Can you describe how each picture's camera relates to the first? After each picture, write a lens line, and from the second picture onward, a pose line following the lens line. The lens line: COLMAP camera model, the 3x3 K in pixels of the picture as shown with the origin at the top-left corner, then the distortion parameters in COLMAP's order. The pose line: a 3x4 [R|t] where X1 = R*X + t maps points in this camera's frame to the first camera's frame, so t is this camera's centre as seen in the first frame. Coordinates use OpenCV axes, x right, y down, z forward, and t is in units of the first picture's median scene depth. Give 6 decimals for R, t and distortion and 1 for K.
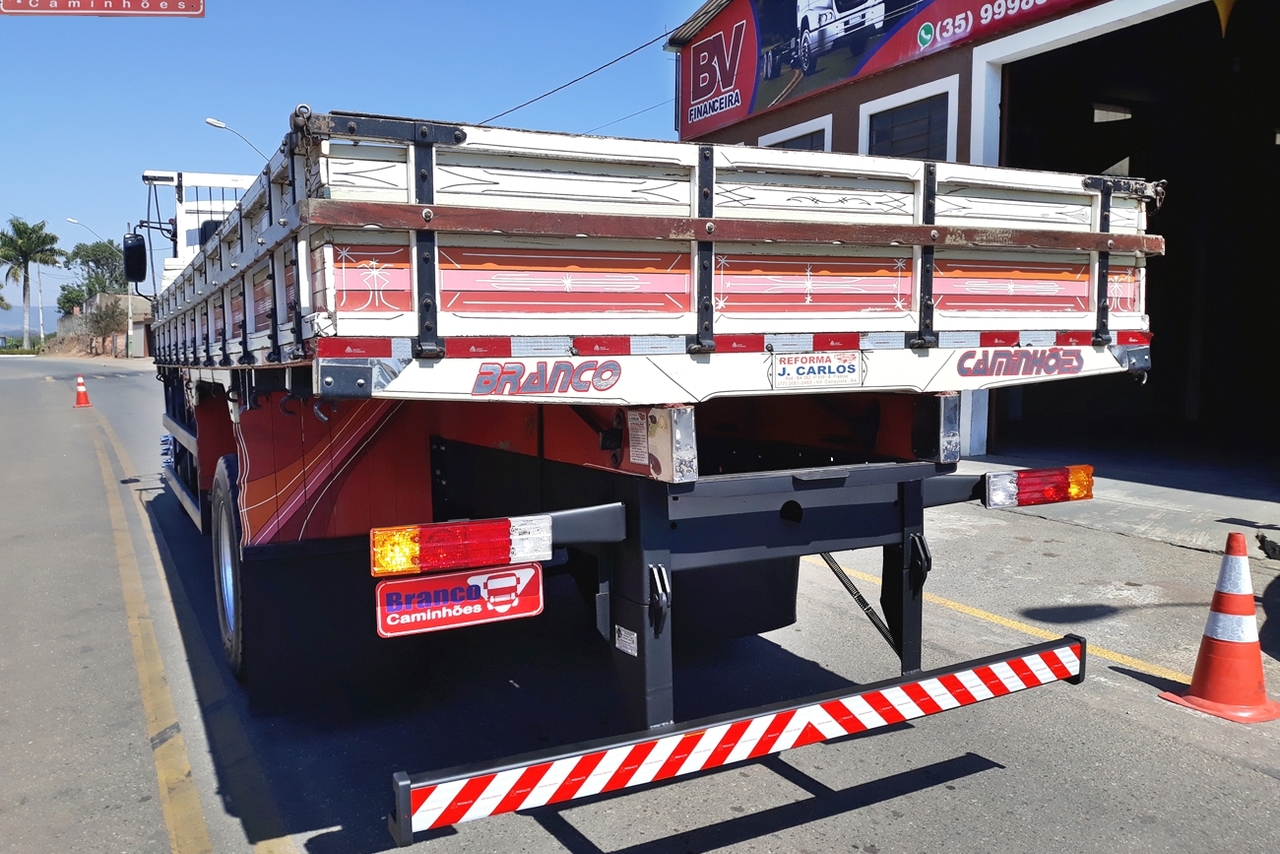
lens RADIAL K [[1032.9, 0, 640.0], [0, 1032.9, 427.0], [0, 0, 1]] dist [0.179658, -0.500489]
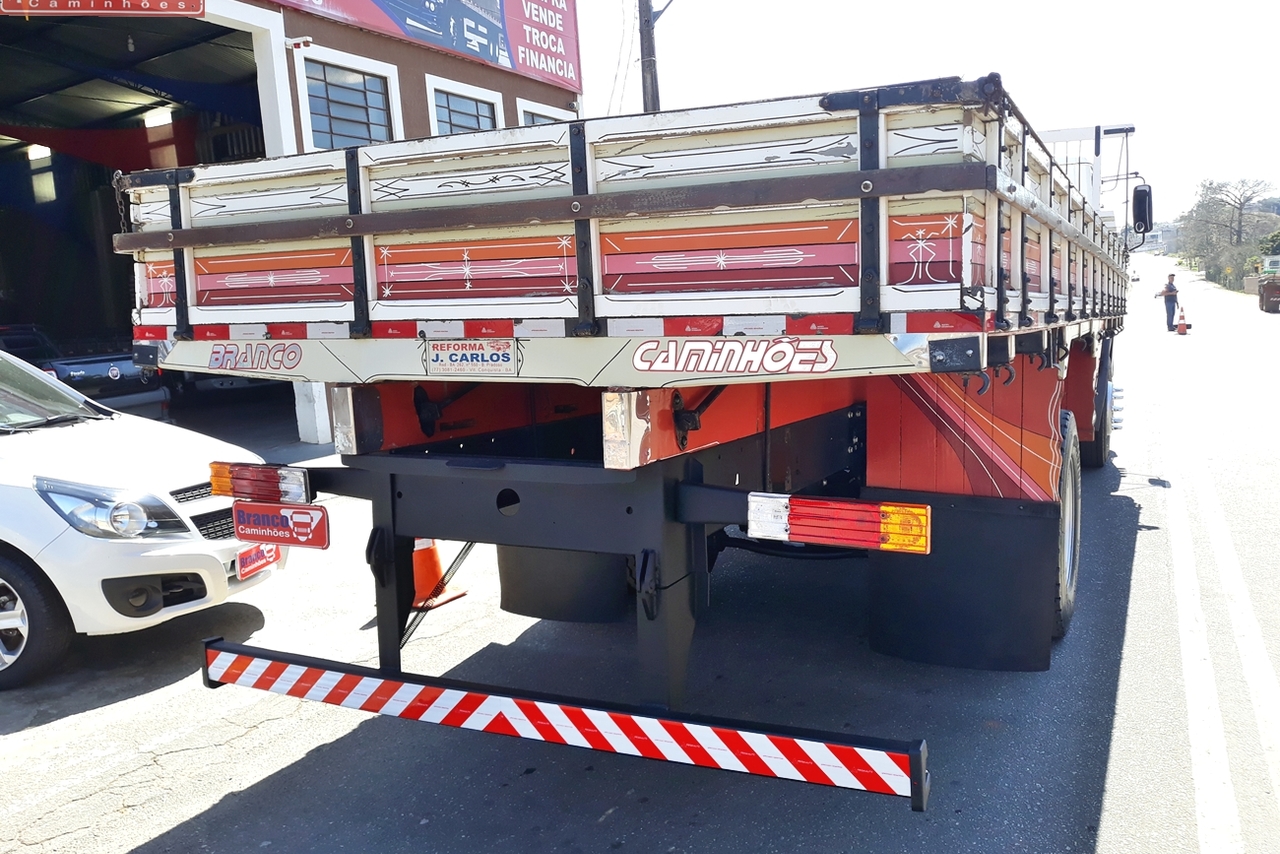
lens RADIAL K [[1036.7, 0, 653.9], [0, 1036.7, 428.6], [0, 0, 1]] dist [0.151180, -0.399914]
pose [[0.601818, 0.088944, -0.793665, 1.101123], [-0.050255, 0.996027, 0.073516, -0.071435], [0.797050, -0.004358, 0.603897, 0.562494]]
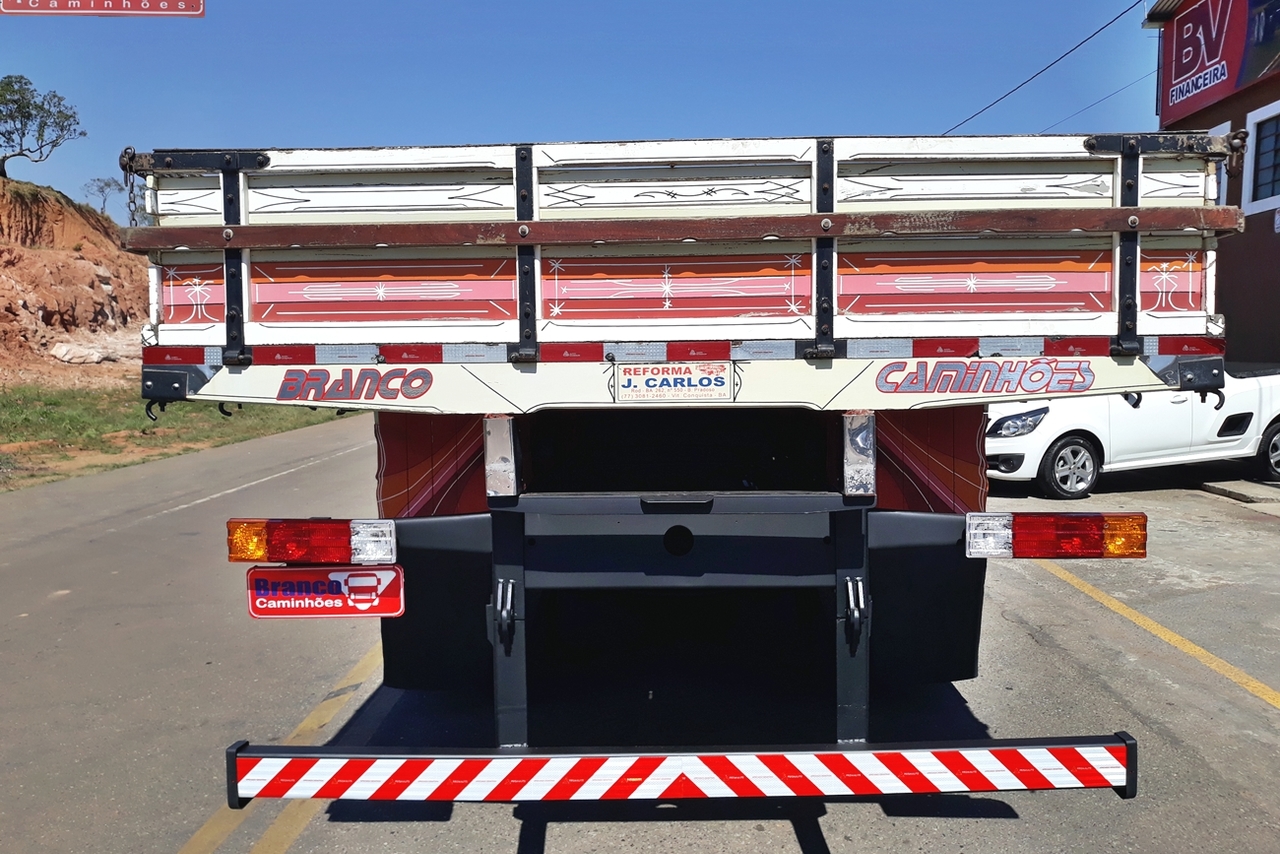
lens RADIAL K [[1036.7, 0, 653.9], [0, 1036.7, 428.6], [0, 0, 1]] dist [0.151180, -0.399914]
pose [[0.879367, 0.034660, -0.474881, 0.606106], [-0.038826, 0.999245, 0.001035, -0.015353], [0.474558, 0.017528, 0.880049, 0.207052]]
